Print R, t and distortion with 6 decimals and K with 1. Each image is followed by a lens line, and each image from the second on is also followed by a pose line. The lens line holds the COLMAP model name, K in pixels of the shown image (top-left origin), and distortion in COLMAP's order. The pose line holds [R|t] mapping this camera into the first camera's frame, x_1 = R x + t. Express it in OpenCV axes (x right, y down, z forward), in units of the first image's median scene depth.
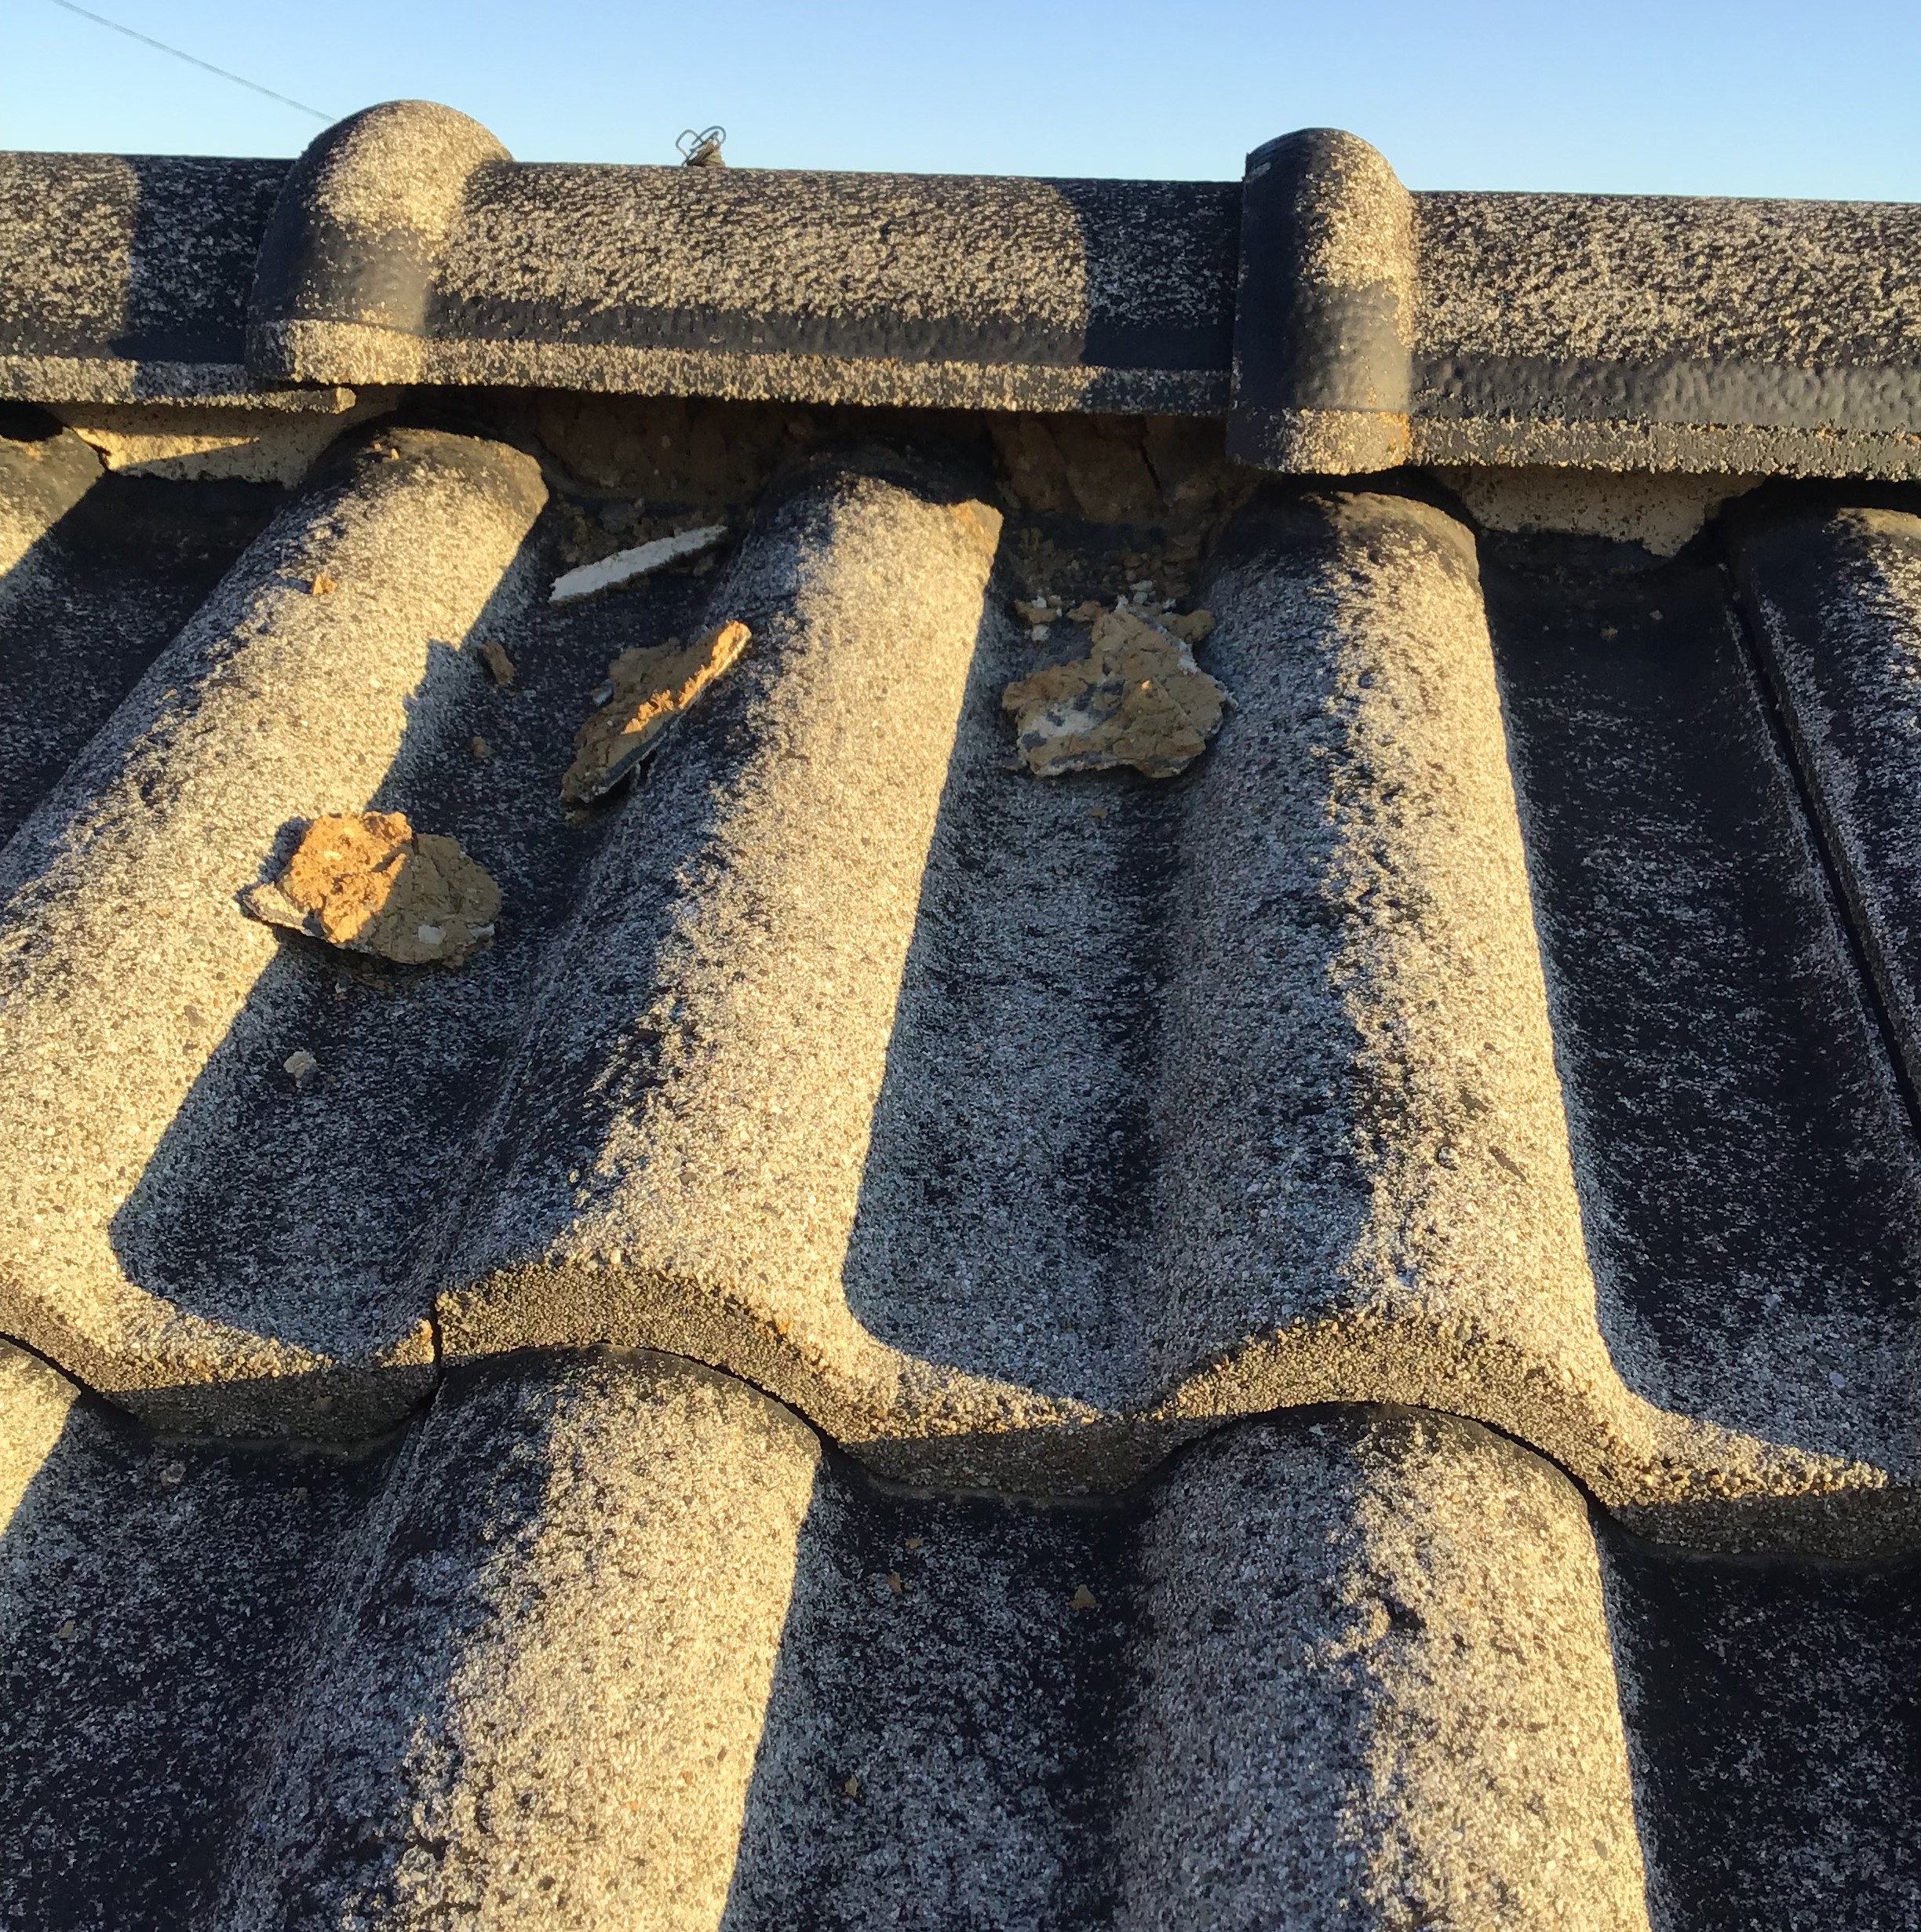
lens RADIAL K [[2323.4, 0, 978.8], [0, 2323.4, 968.0], [0, 0, 1]] dist [0.147845, -0.285188]
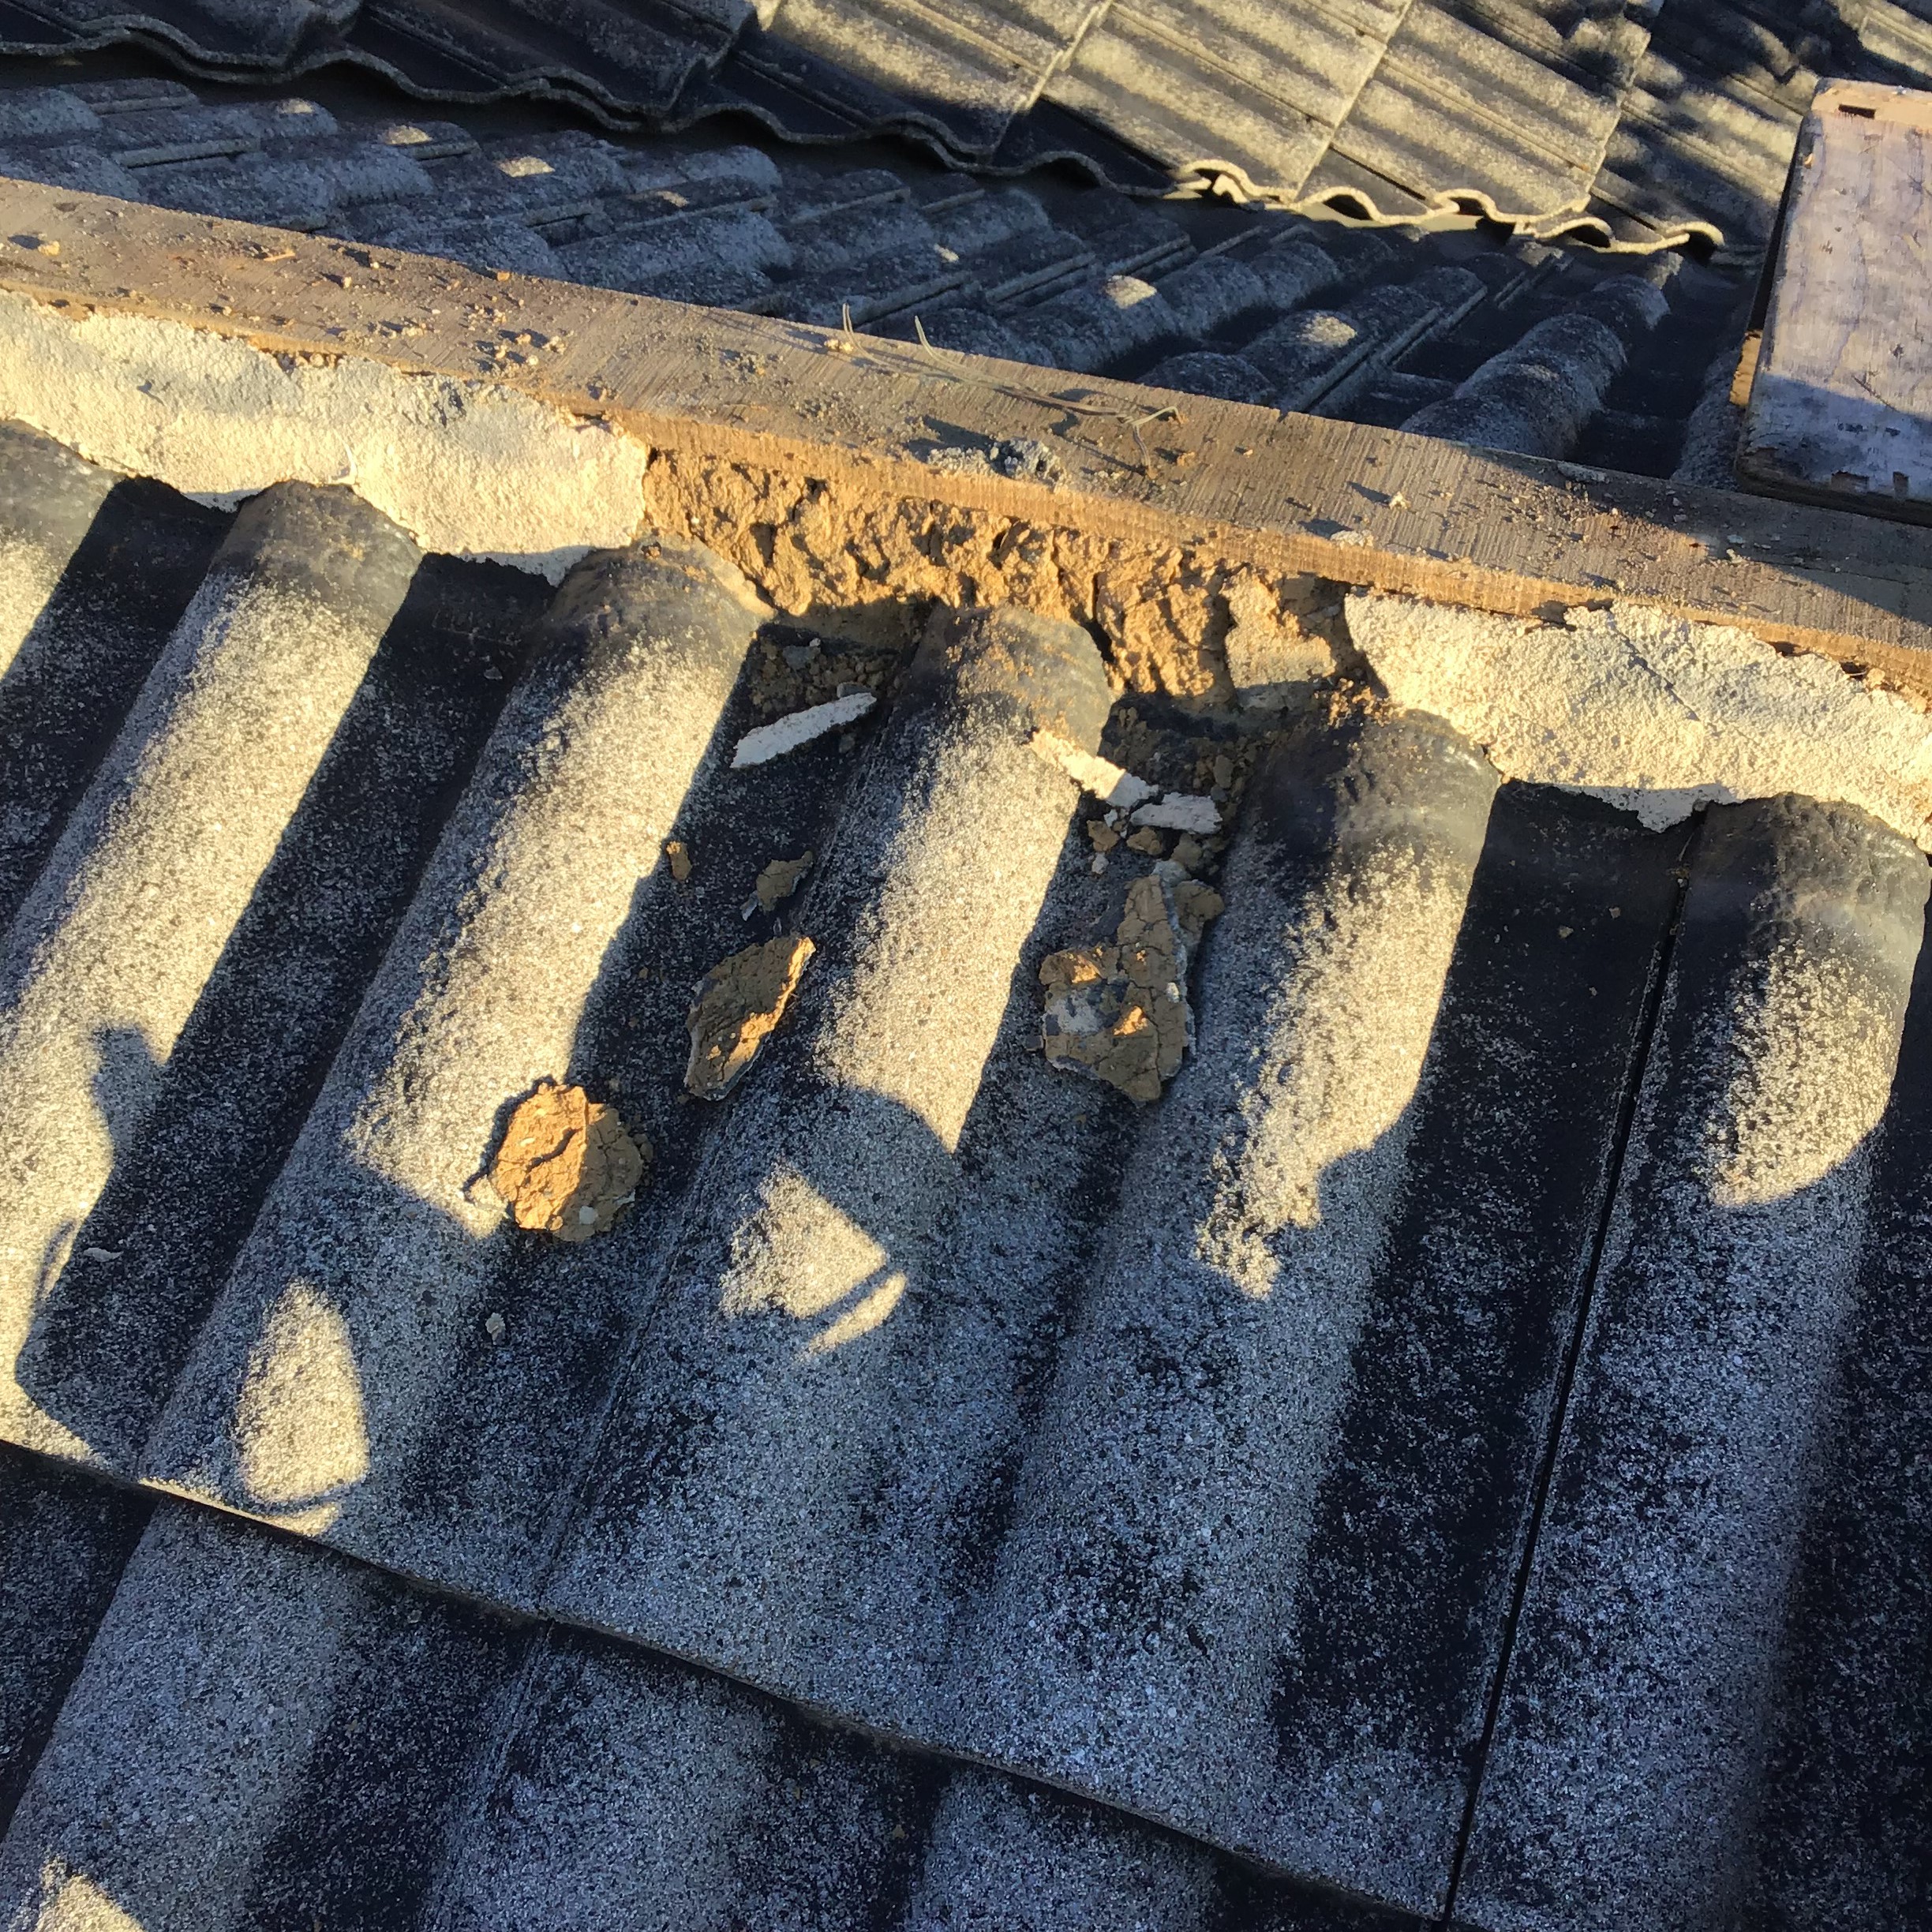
lens RADIAL K [[2323.4, 0, 966.0], [0, 2323.4, 966.0], [0, 0, 1]] dist [0.147845, -0.285188]
pose [[0.968761, 0.146603, -0.200026, 0.266234], [-0.033199, 0.875967, 0.481226, -0.859474], [0.245765, -0.459553, 0.853470, -0.124064]]
